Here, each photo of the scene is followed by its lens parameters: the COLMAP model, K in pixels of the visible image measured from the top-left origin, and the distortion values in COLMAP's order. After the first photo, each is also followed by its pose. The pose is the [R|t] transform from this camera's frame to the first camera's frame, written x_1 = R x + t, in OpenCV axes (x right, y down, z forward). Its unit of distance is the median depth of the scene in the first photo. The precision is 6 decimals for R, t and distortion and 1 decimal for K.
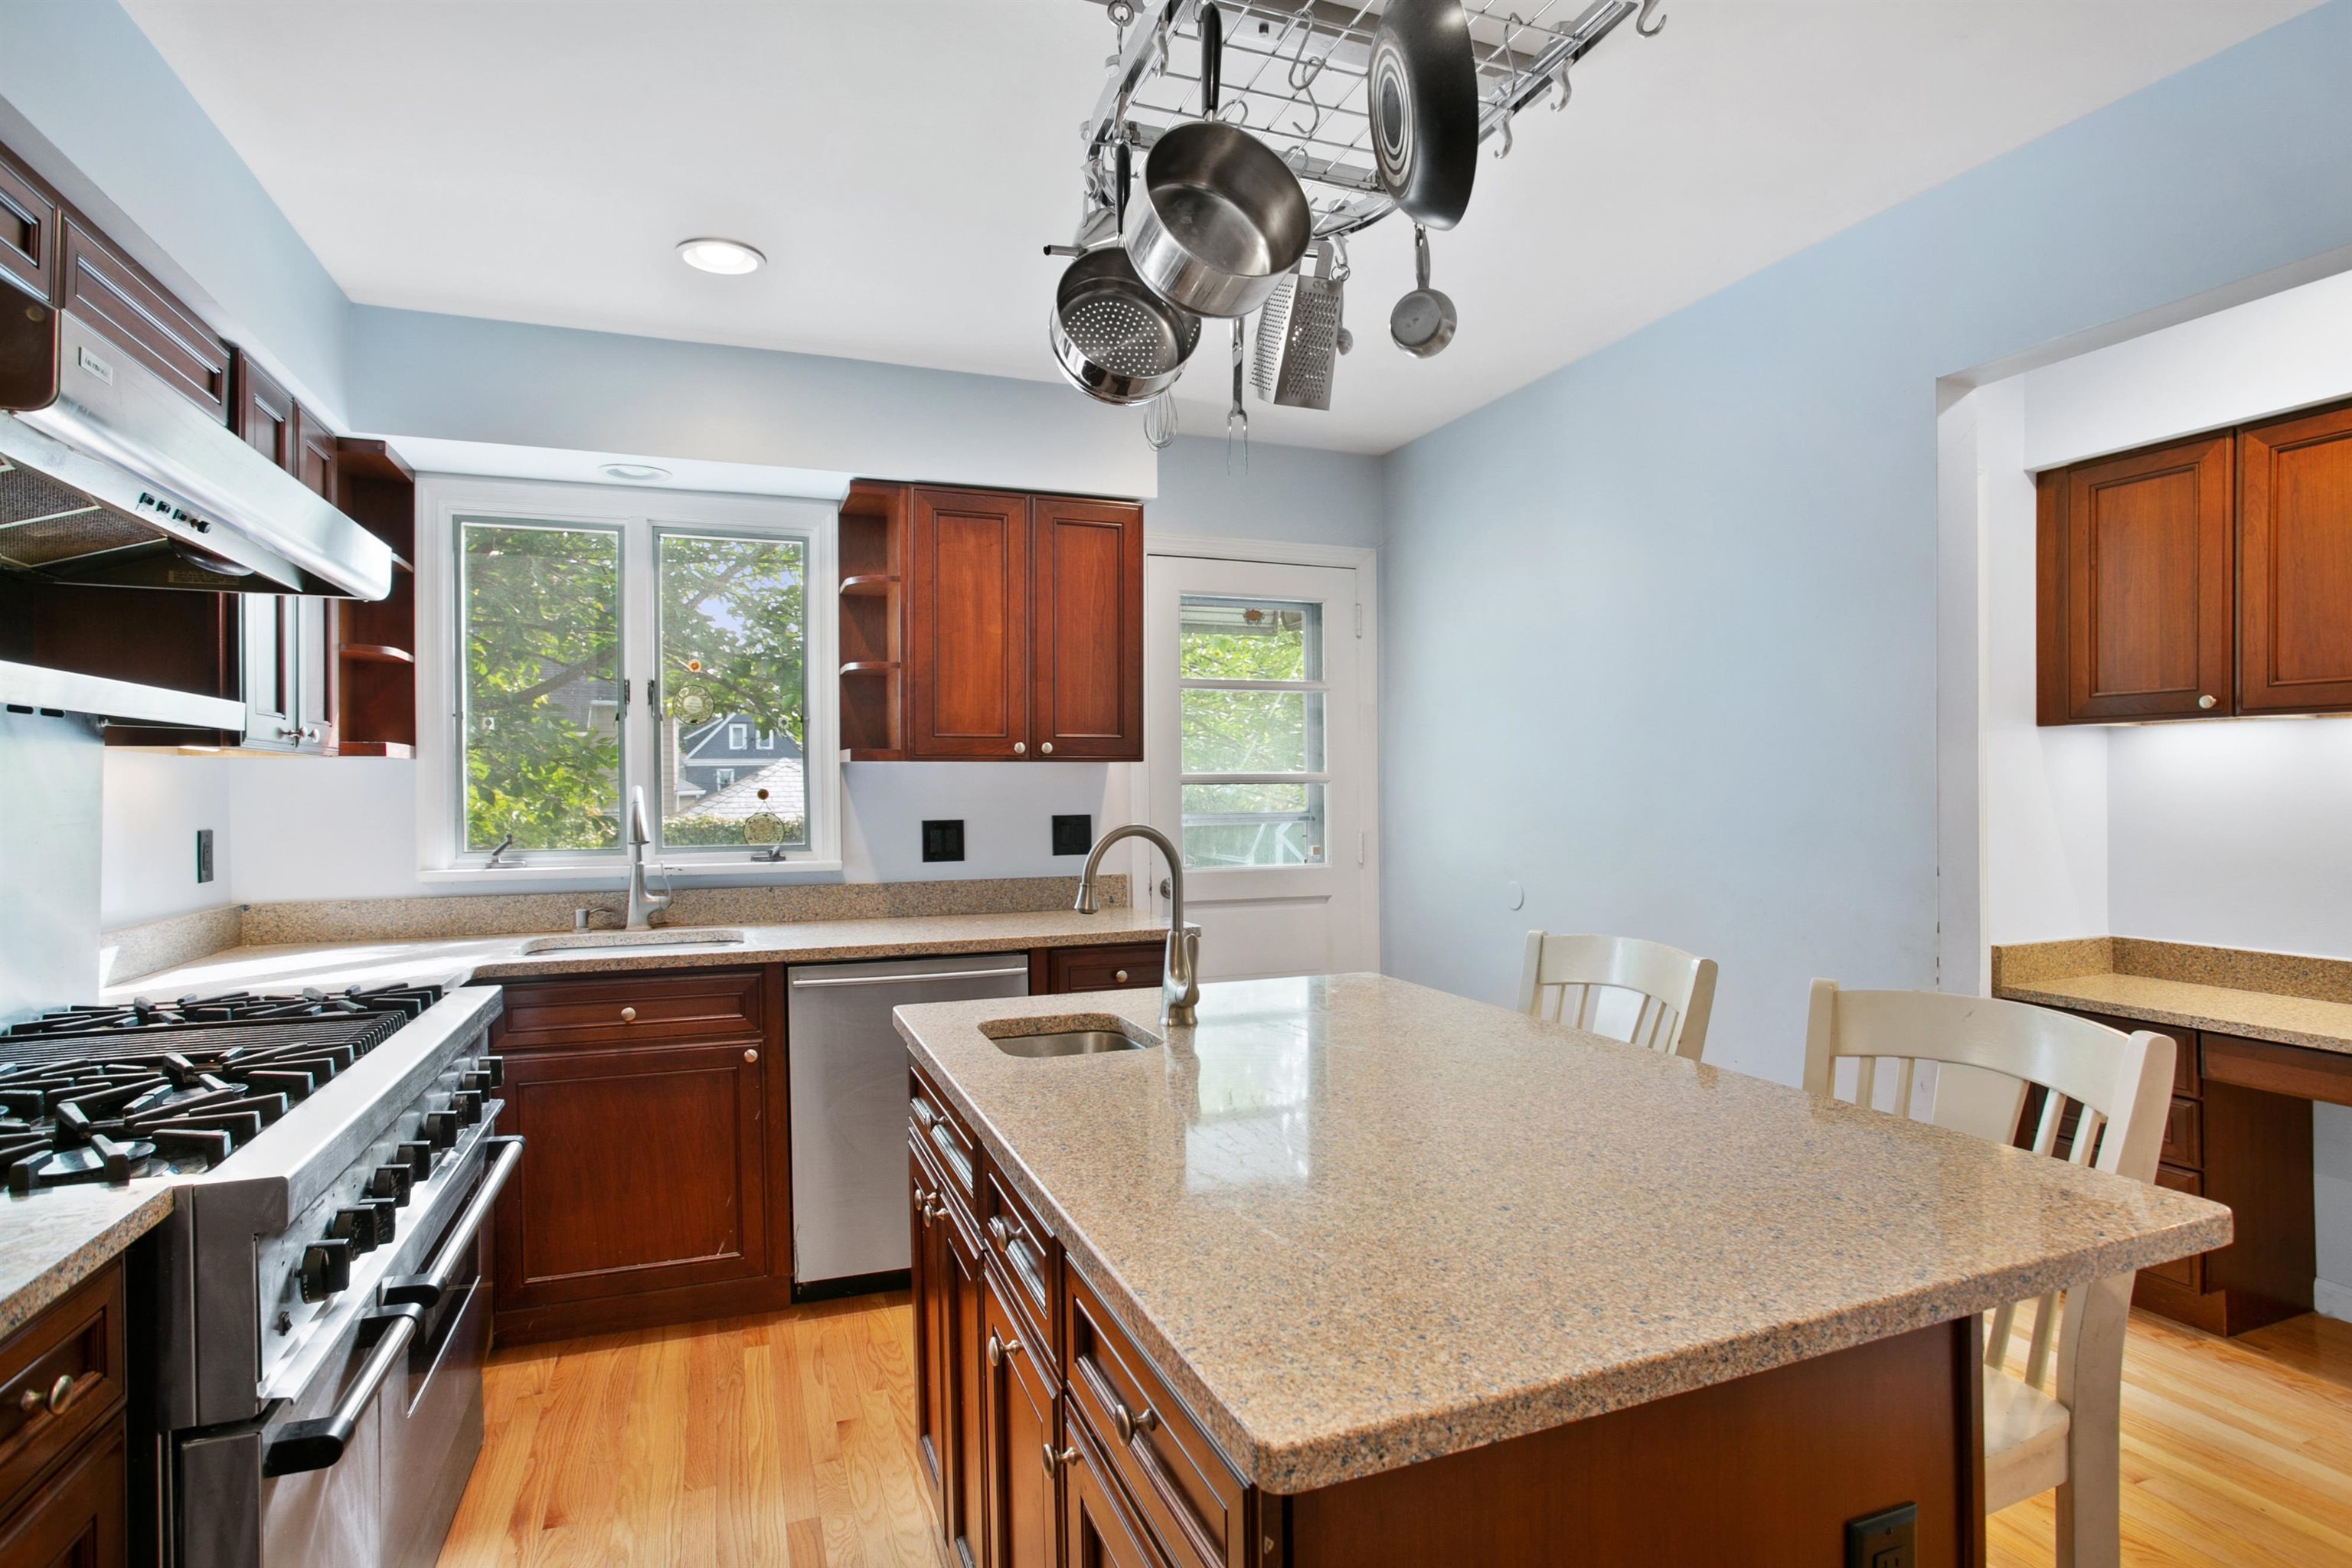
lens RADIAL K [[1207.0, 0, 1176.0], [0, 1207.0, 784.0], [0, 0, 1]] dist [-0.028006, -0.000041]
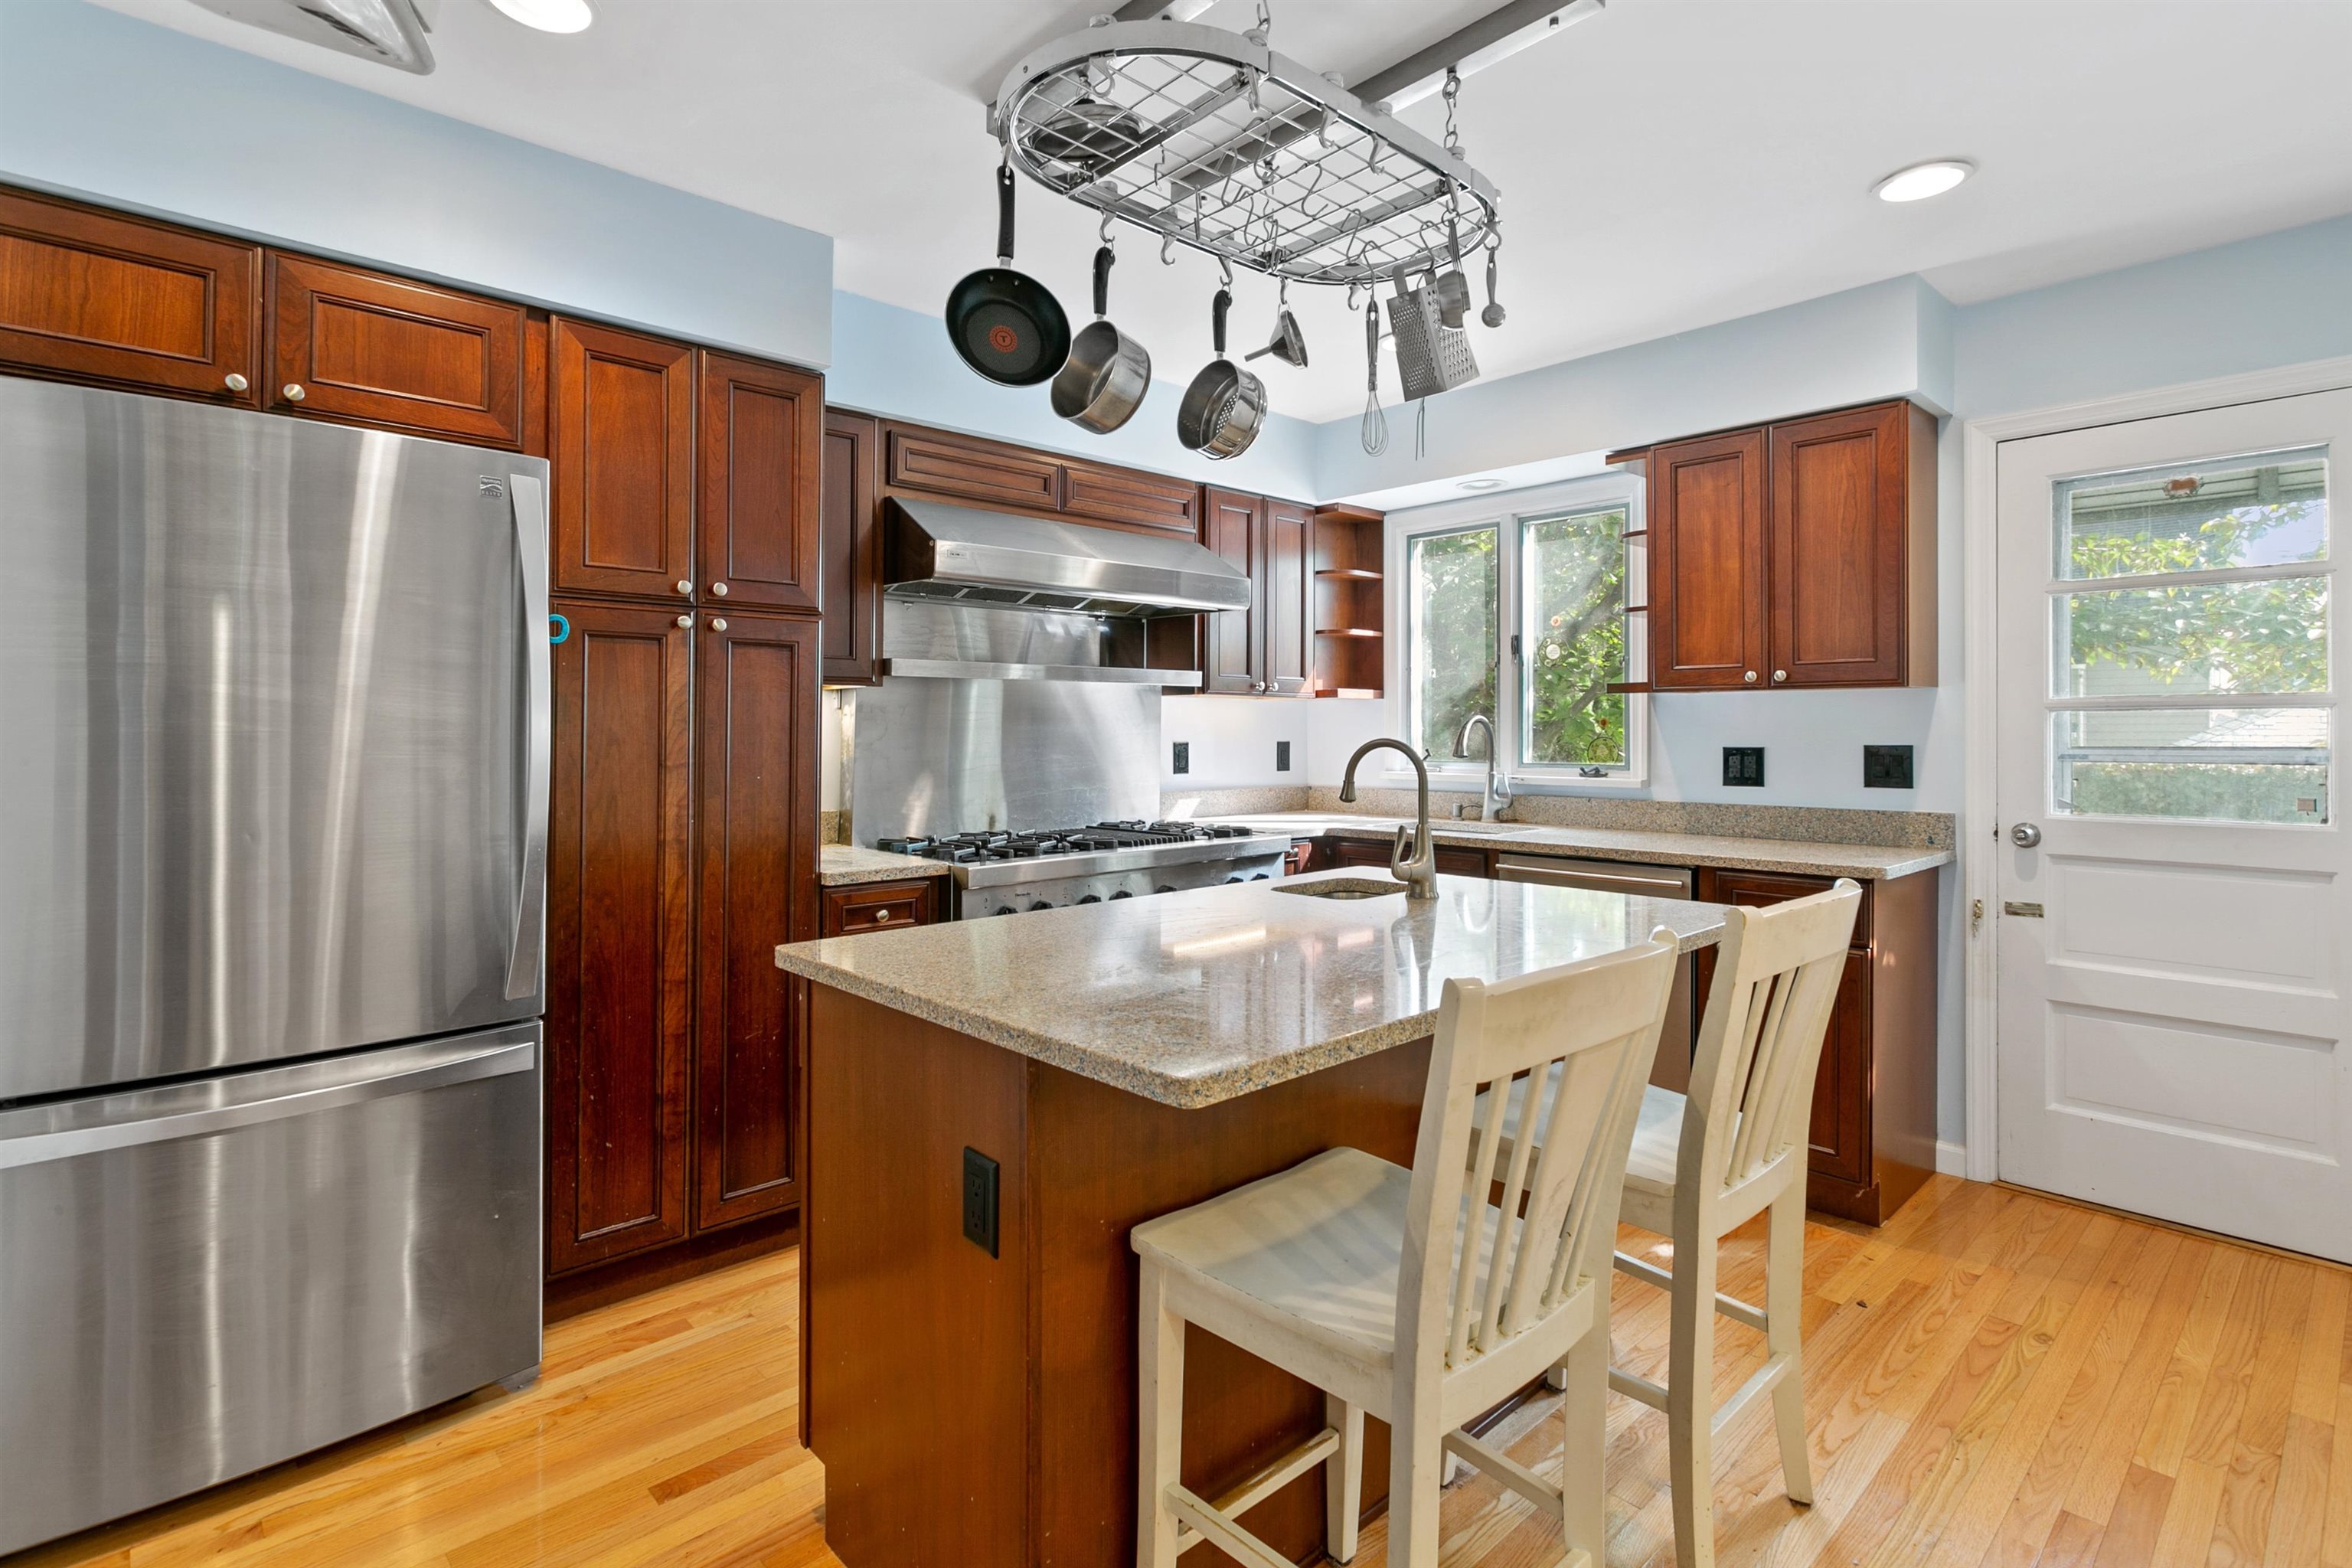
lens RADIAL K [[1140.2, 0, 1177.2], [0, 1140.2, 718.6], [0, 0, 1]] dist [-0.000364, 0.000040]
pose [[0.380052, -0.002234, -0.924962, 0.571624], [0.001008, 0.999997, -0.002002, 0.006979], [0.924964, -0.000171, 0.380053, 0.175227]]
